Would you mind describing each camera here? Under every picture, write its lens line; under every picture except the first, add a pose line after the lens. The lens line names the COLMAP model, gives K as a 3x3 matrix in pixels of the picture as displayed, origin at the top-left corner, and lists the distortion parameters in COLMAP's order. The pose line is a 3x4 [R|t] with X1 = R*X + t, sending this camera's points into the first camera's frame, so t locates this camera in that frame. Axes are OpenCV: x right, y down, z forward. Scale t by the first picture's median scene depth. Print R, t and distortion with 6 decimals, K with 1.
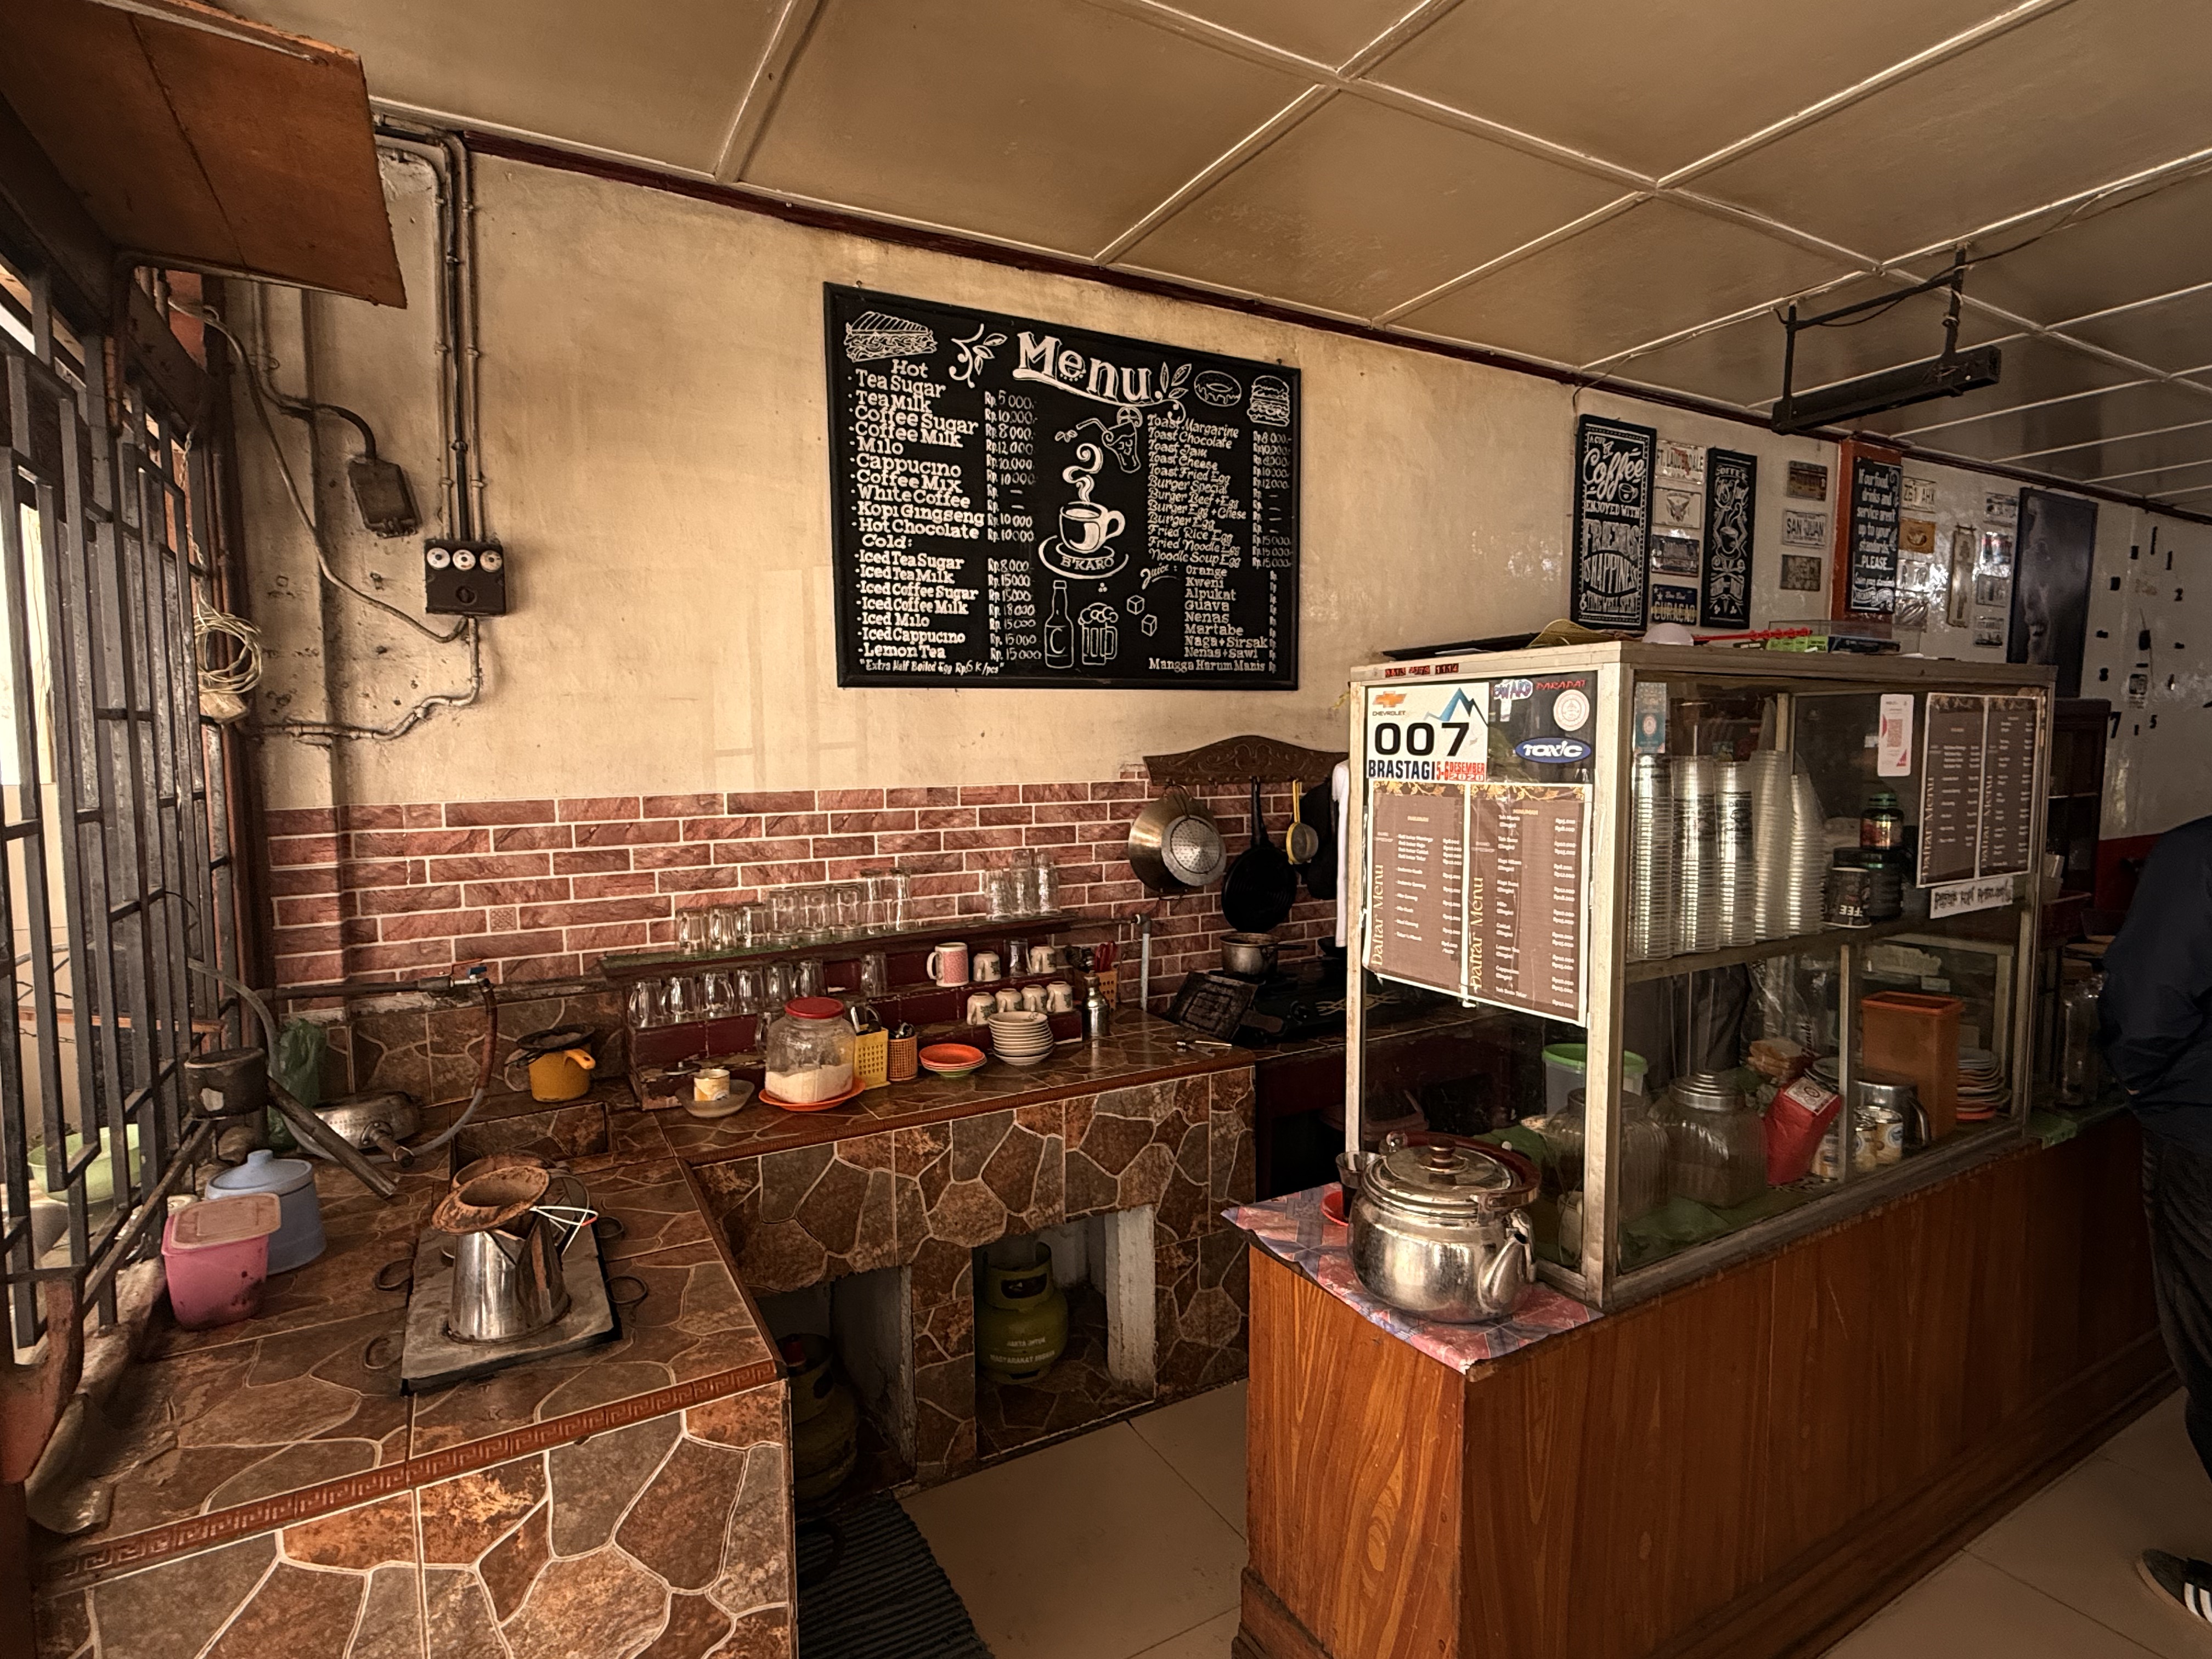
lens RADIAL K [[1129.4, 0, 1112.2], [0, 1129.4, 833.4], [0, 0, 1]] dist [0.001527, -0.001613]
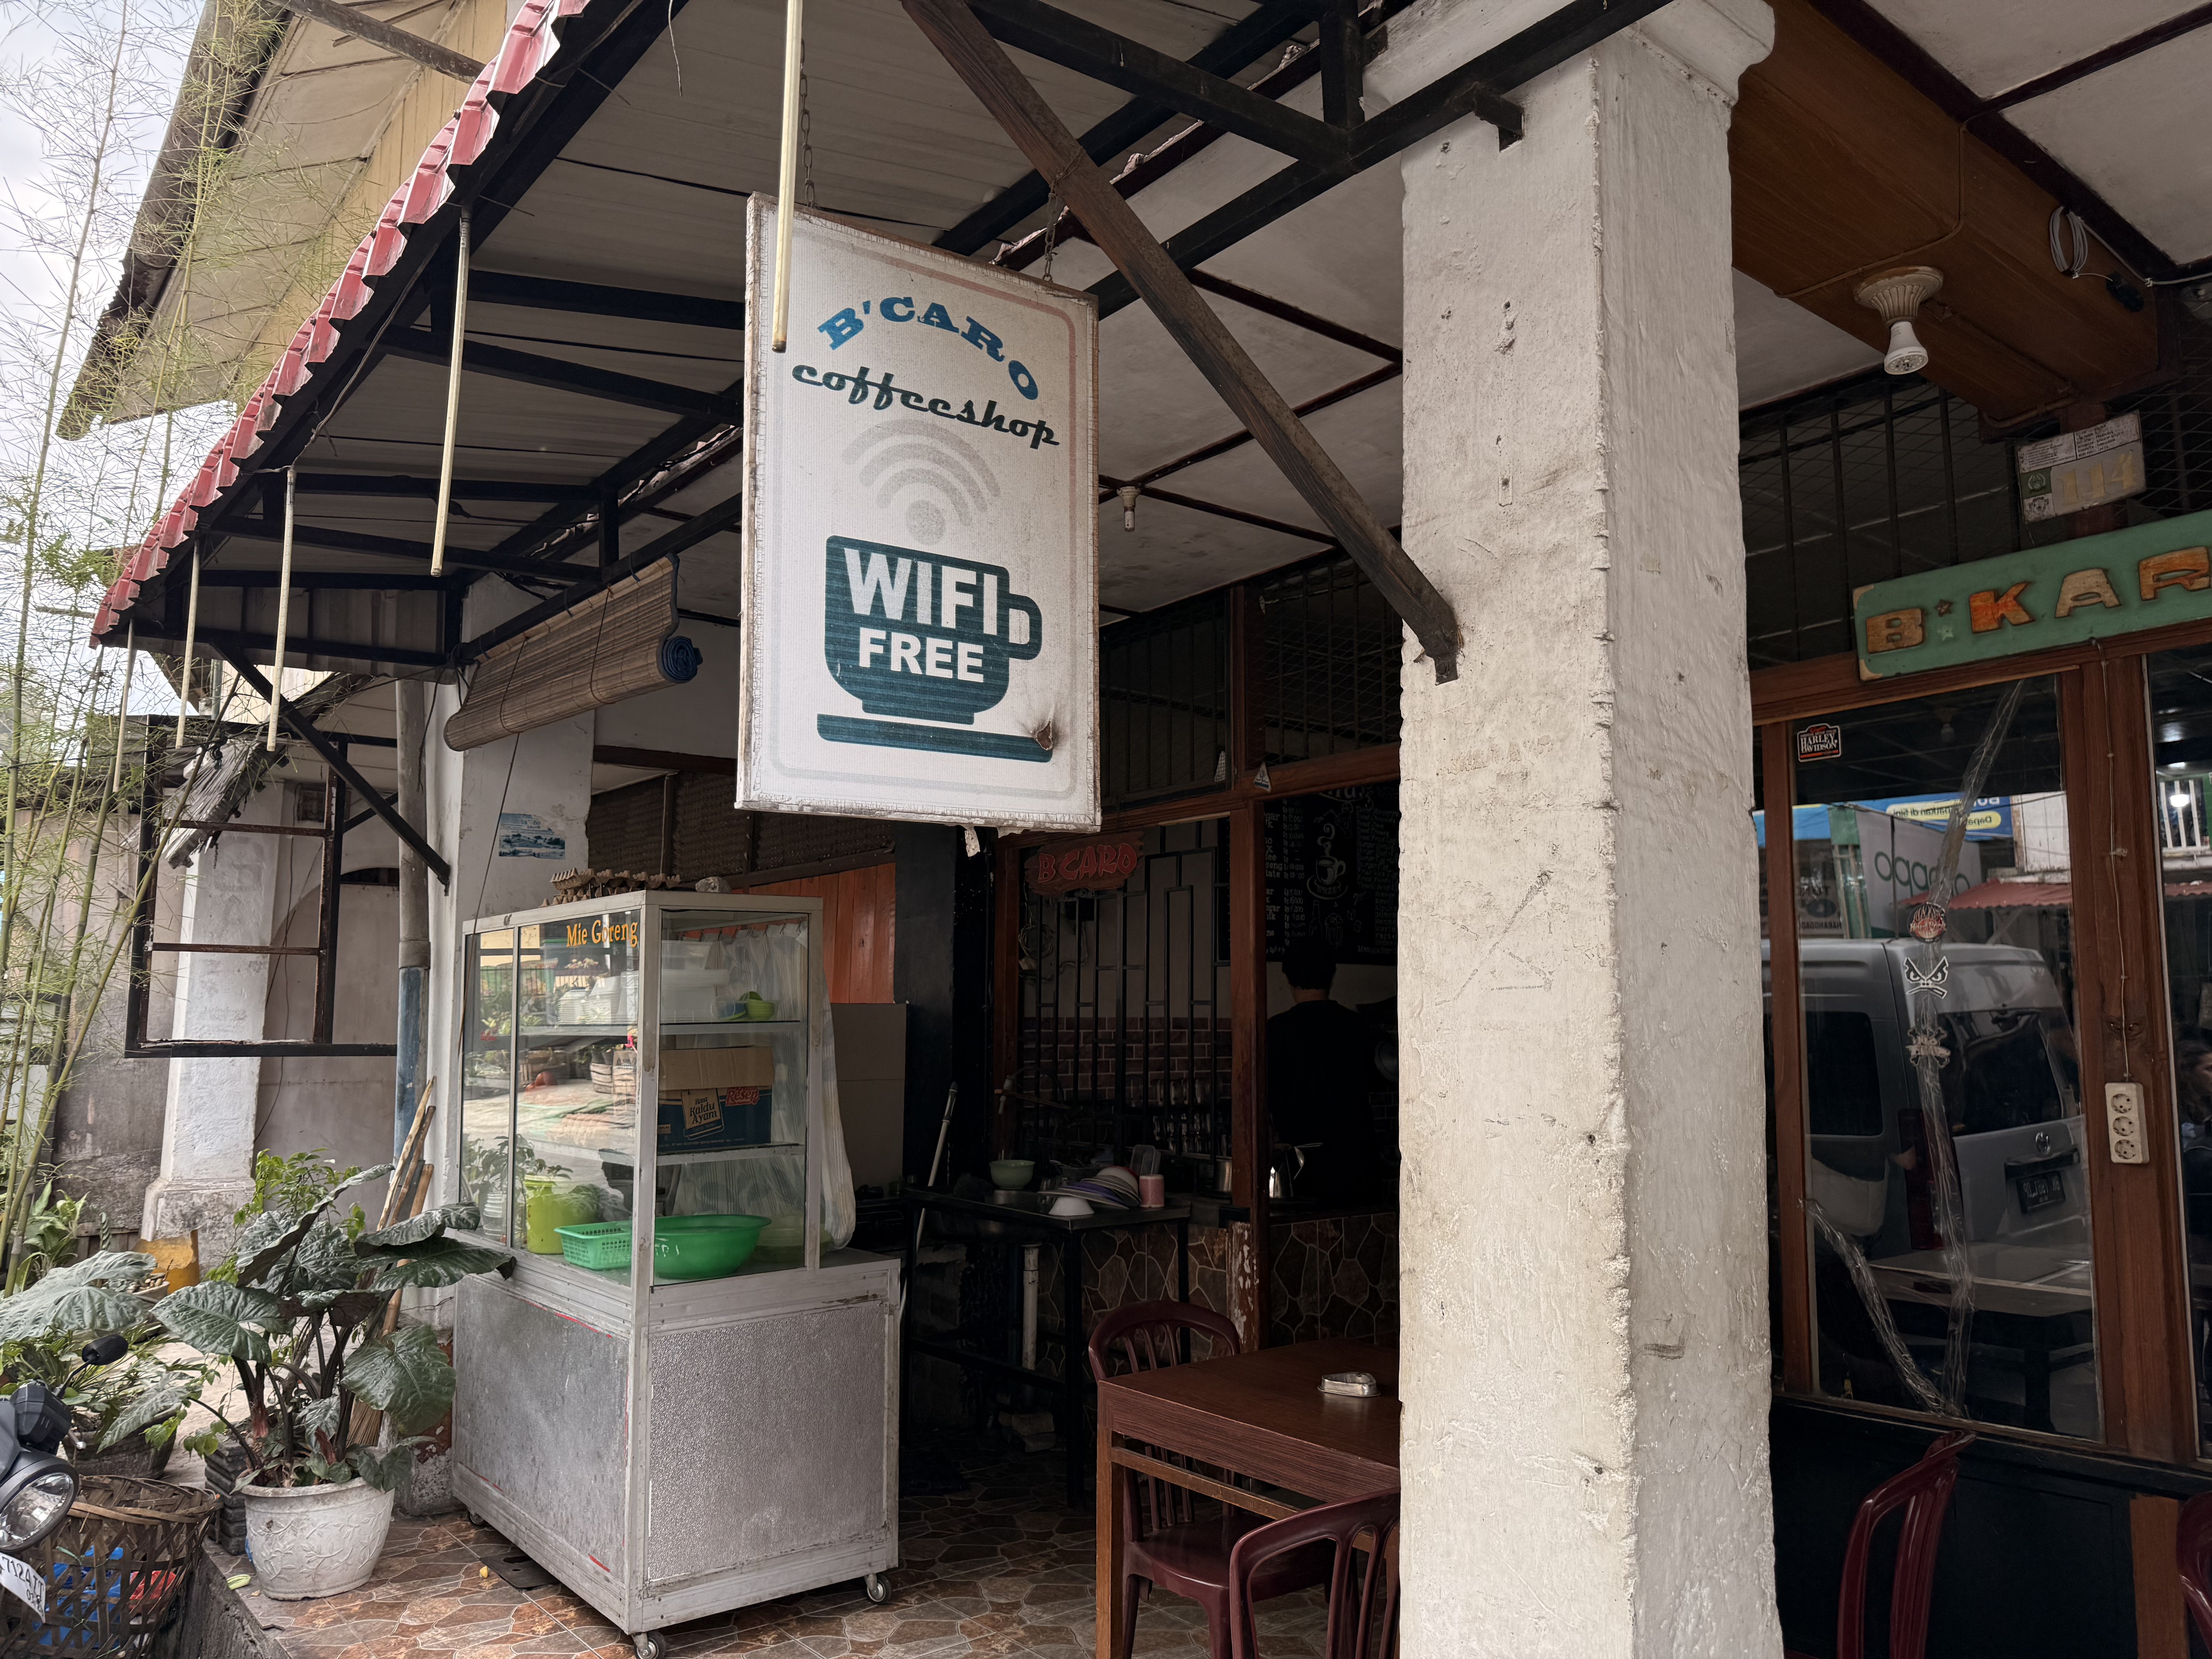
lens RADIAL K [[1581.8, 0, 1066.8], [0, 1581.8, 832.8], [0, 0, 1]] dist [0.054726, -0.054203]
pose [[0.989685, 0.031403, 0.139774, -0.799964], [-0.001414, 0.977774, -0.209659, 0.190204], [-0.143251, 0.207298, 0.967733, -1.363586]]
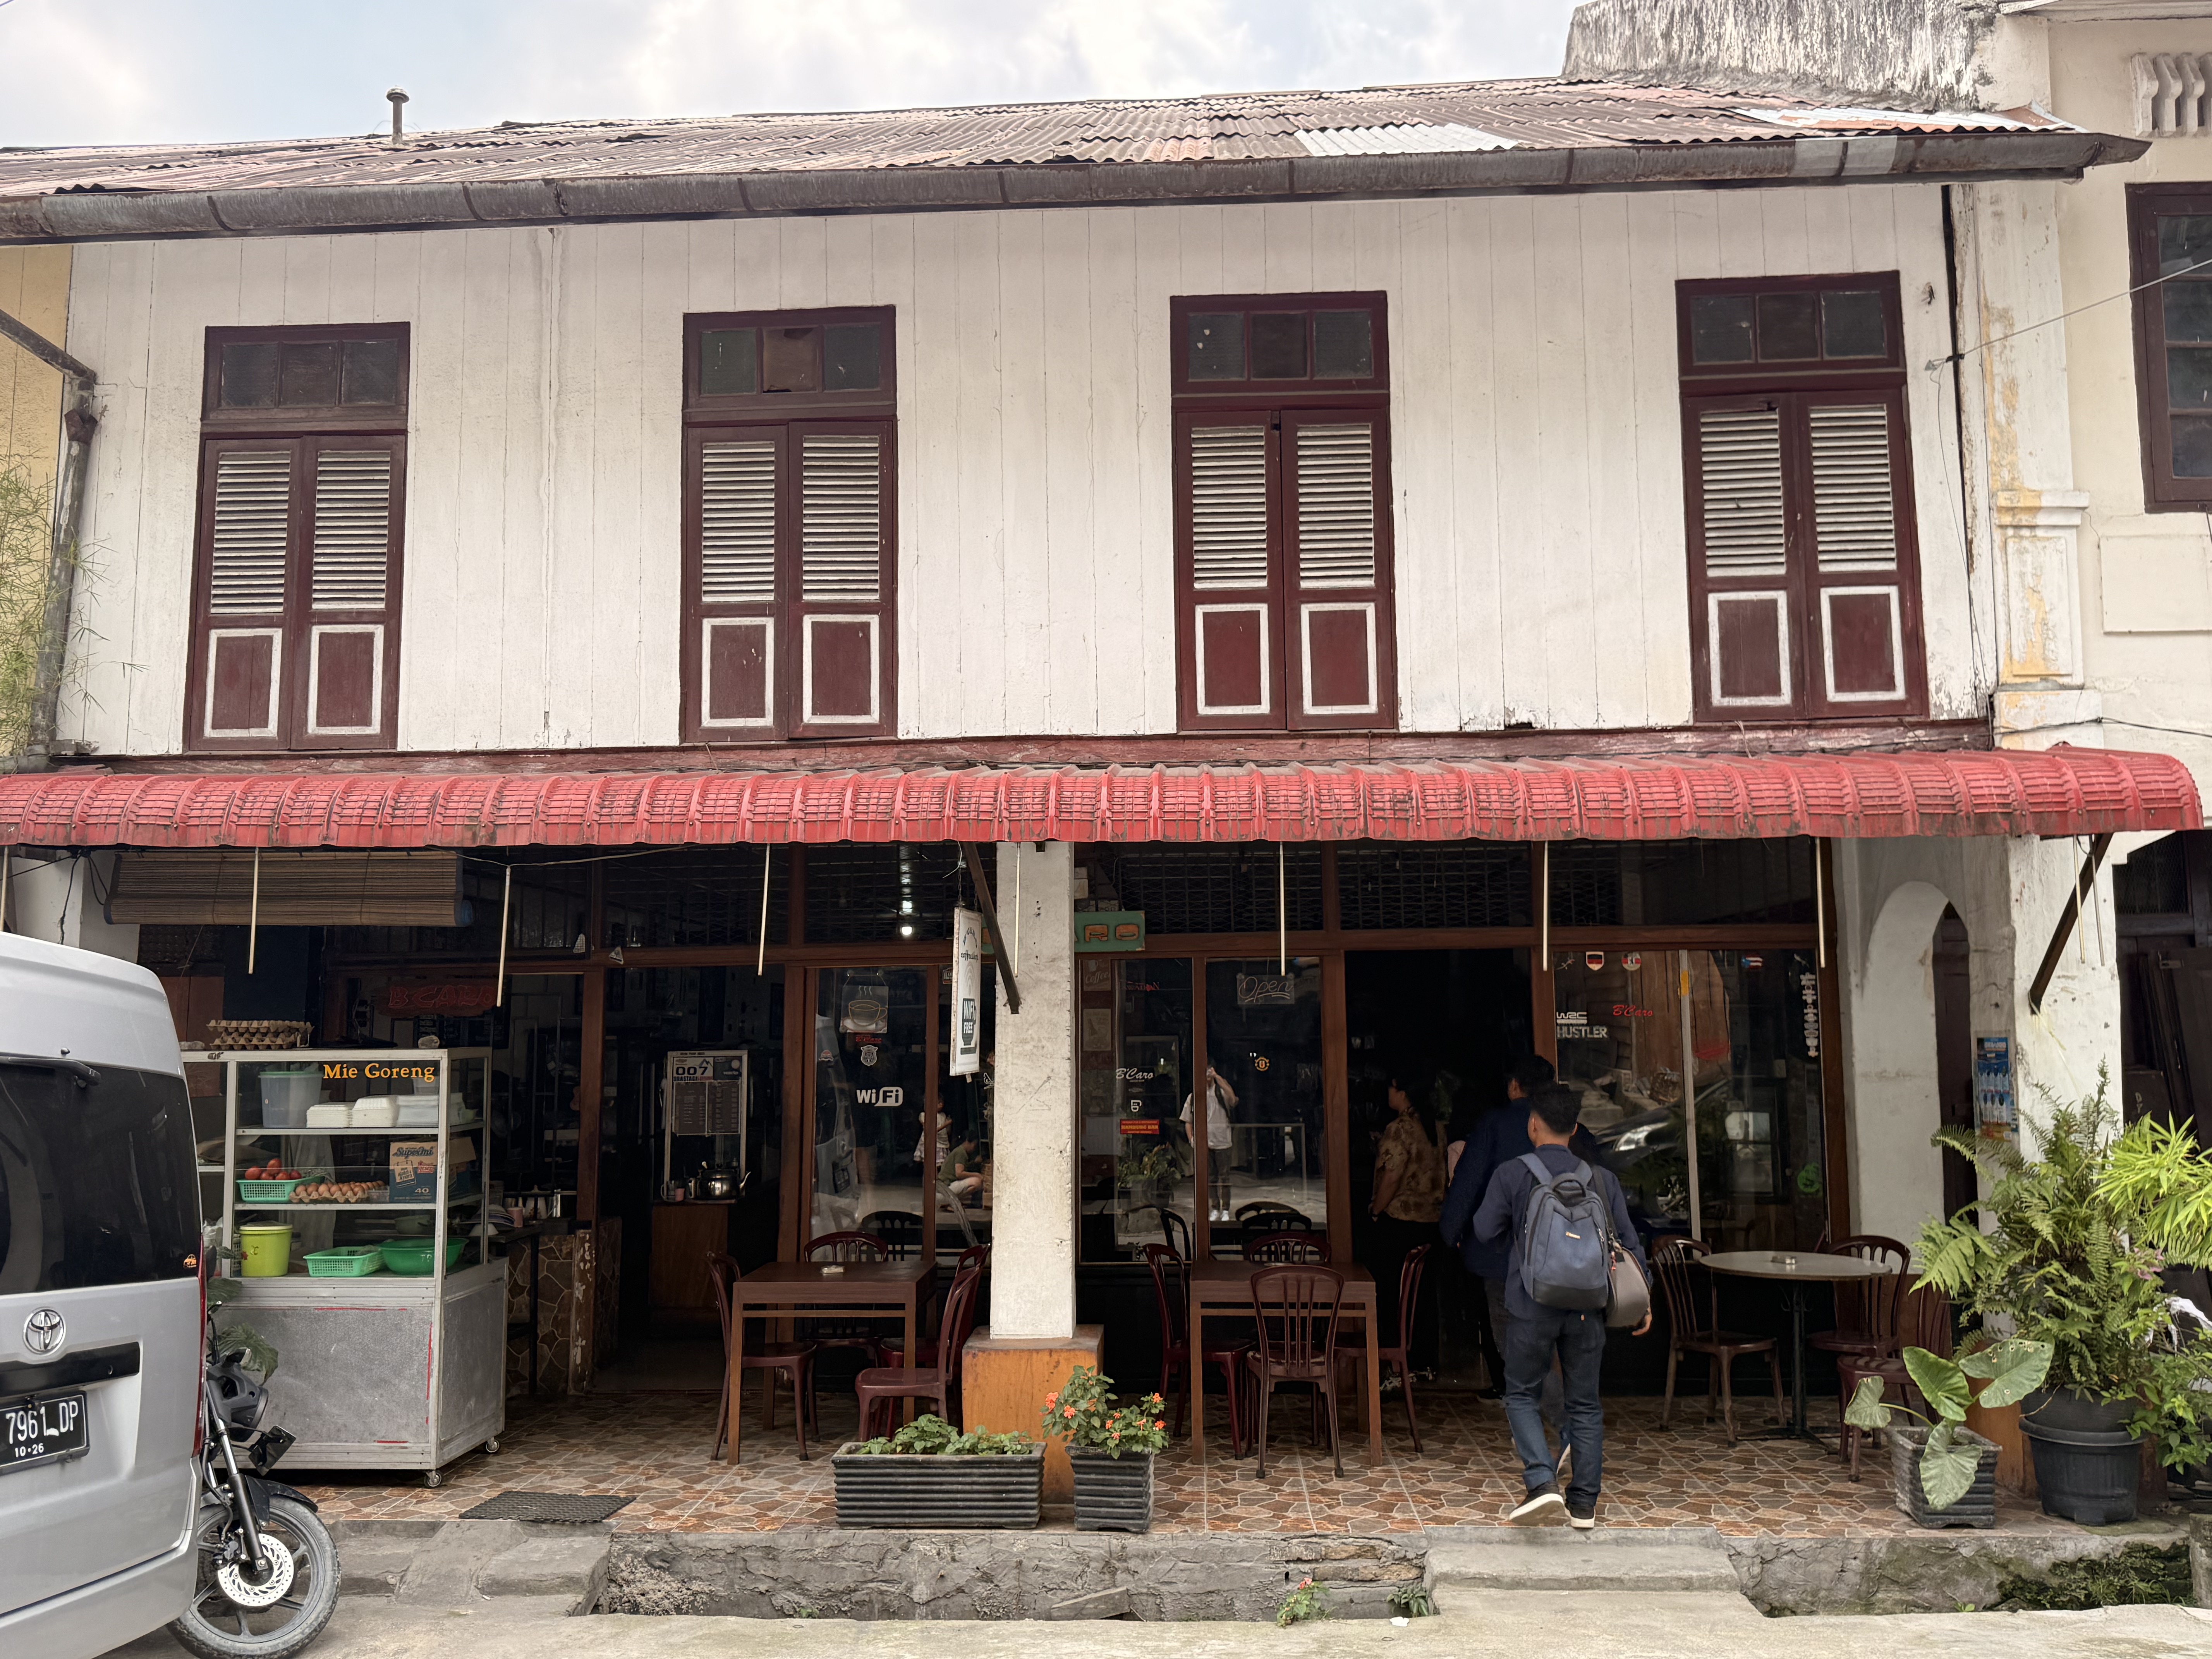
lens RADIAL K [[1842.2, 0, 1128.9], [0, 1842.2, 824.8], [0, 0, 1]] dist [0.055847, -0.074610]
pose [[0.540297, 0.106686, 0.834684, -2.571693], [0.074245, 0.982018, -0.173577, 0.180843], [-0.838193, 0.155755, 0.522660, -2.226142]]
